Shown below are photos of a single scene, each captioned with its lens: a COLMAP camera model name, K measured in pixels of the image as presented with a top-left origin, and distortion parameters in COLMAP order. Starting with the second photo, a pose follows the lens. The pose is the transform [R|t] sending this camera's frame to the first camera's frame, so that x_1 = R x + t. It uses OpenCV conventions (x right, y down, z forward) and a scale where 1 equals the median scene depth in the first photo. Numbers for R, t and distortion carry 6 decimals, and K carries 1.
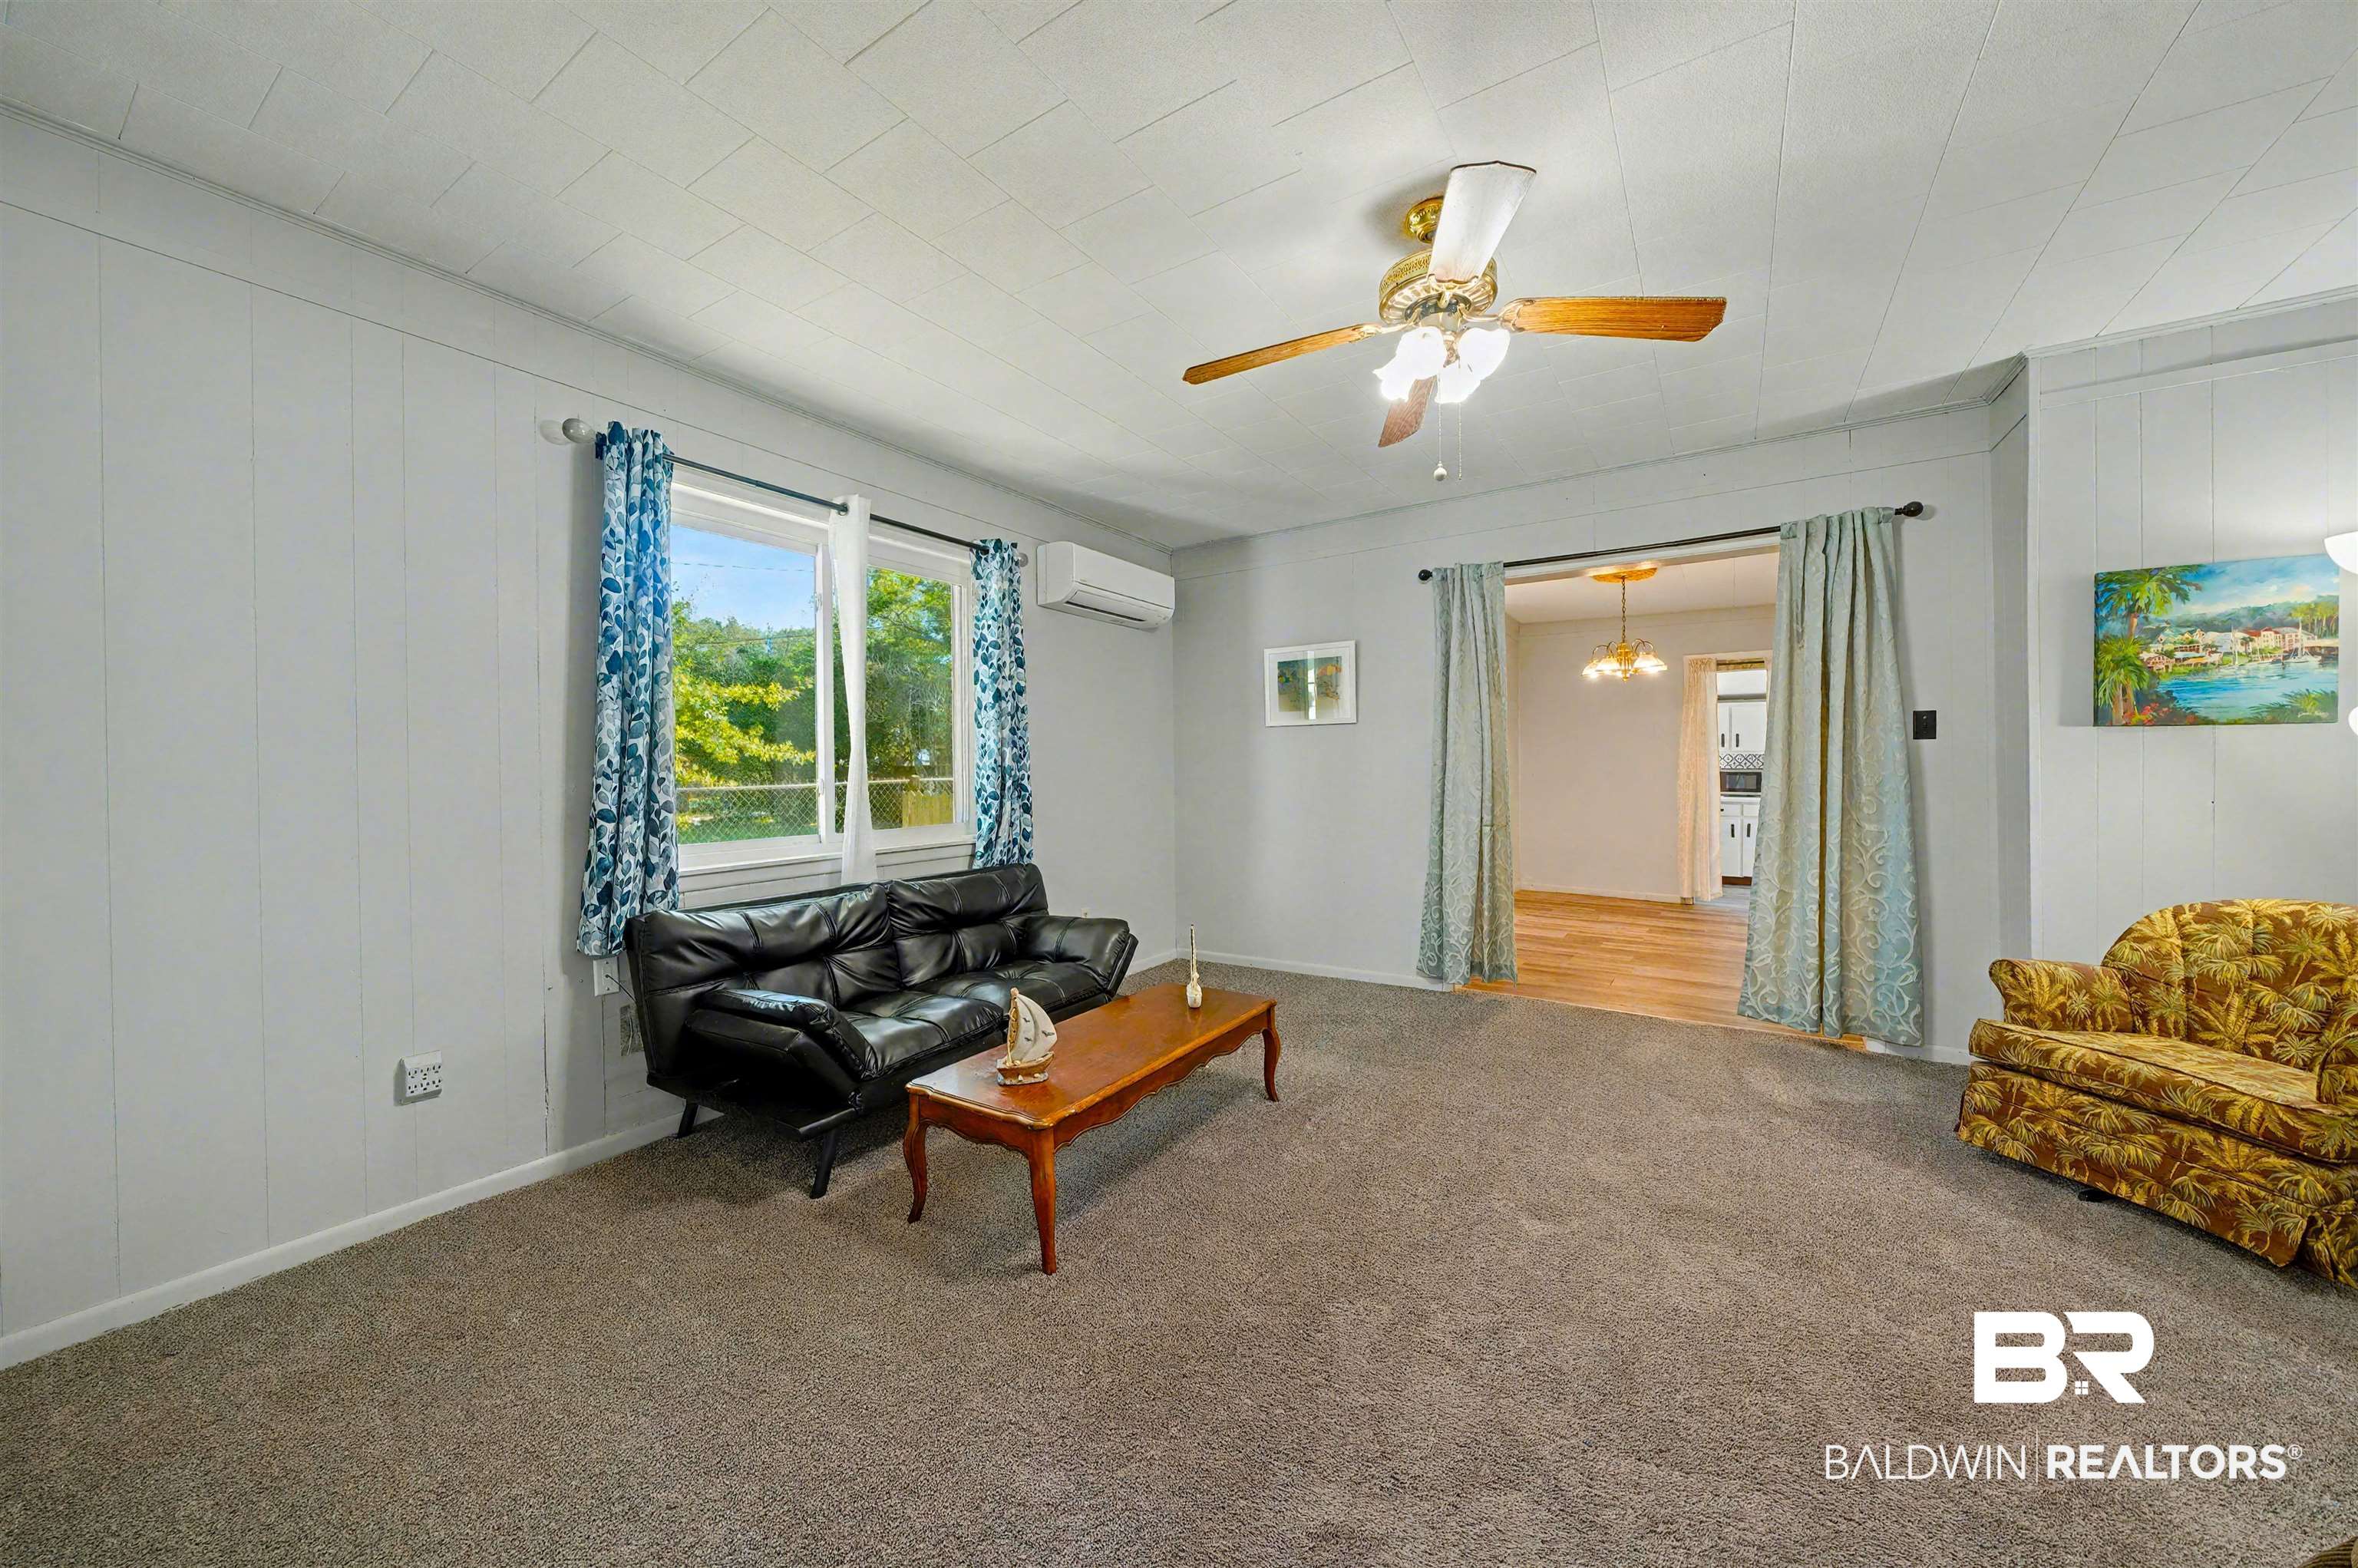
lens RADIAL K [[835.7, 0, 1142.9], [0, 835.7, 767.2], [0, 0, 1]] dist [-0.001169, -0.000752]
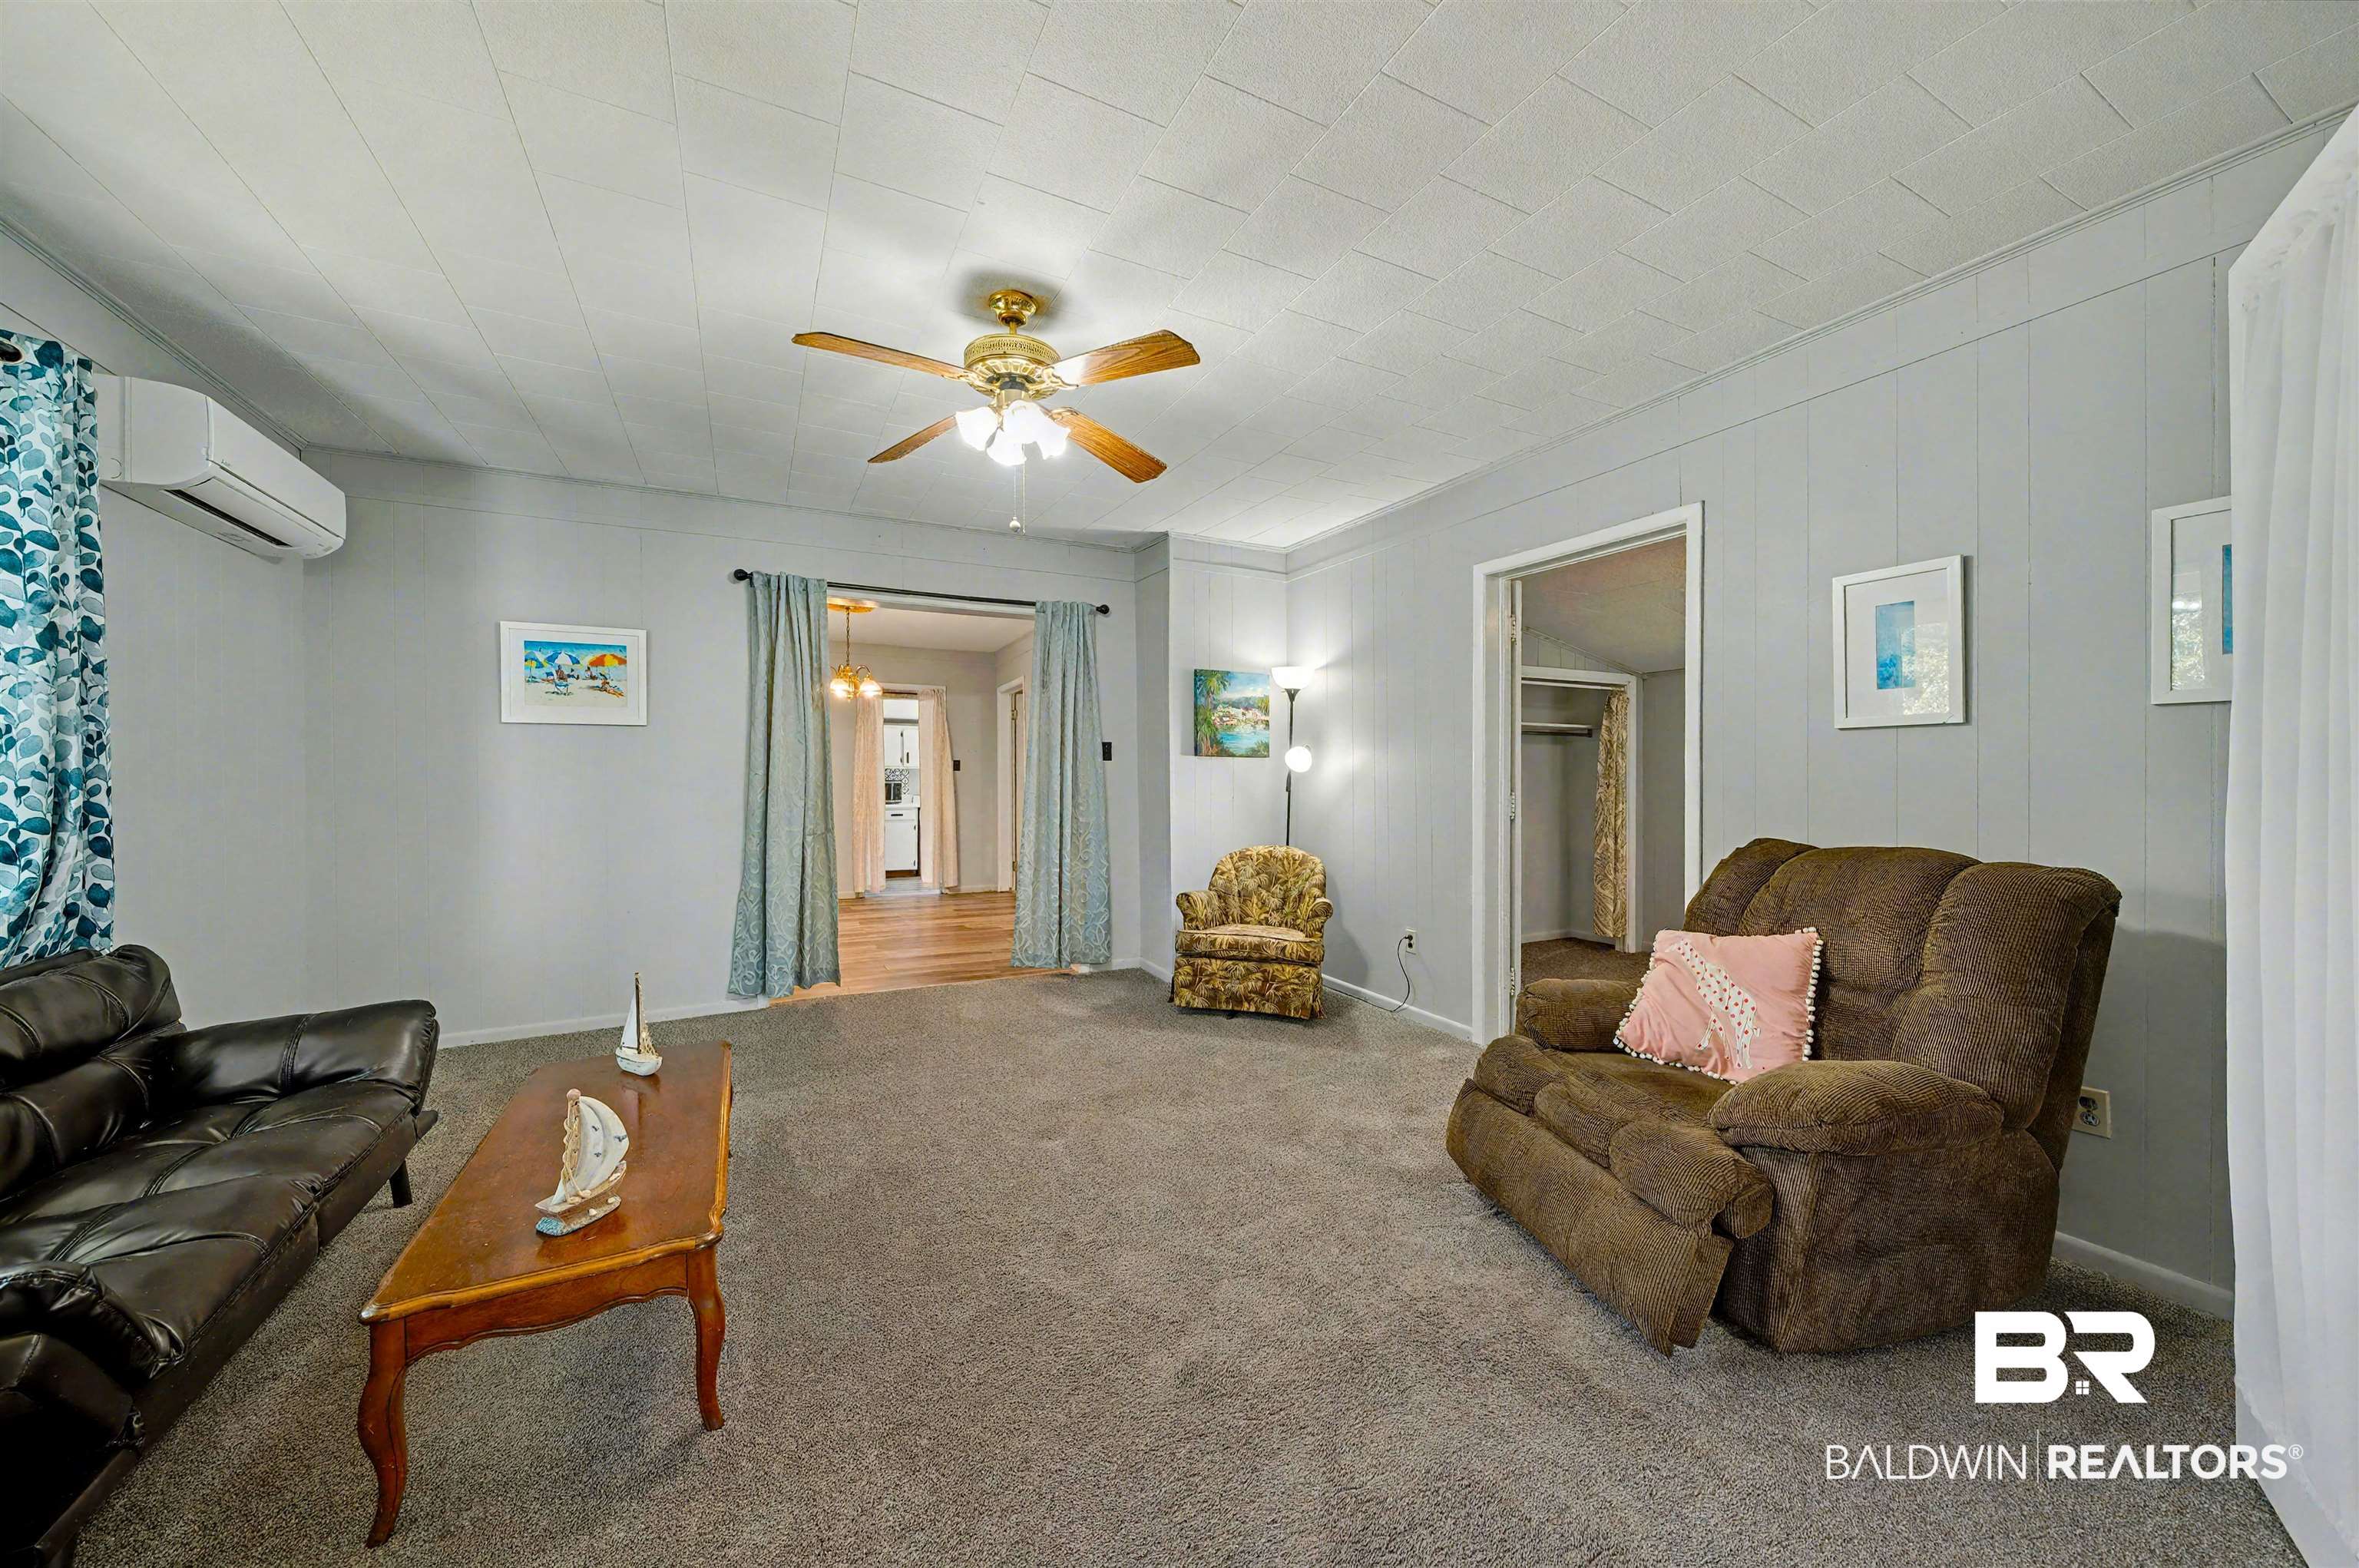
lens RADIAL K [[836.1, 0, 1179.1], [0, 836.1, 766.0], [0, 0, 1]] dist [-0.001169, -0.000752]
pose [[0.484626, 0.017658, 0.874543, -0.423825], [-0.003890, 0.999830, -0.018032, 0.004598], [-0.874713, 0.005336, 0.484612, 0.178362]]
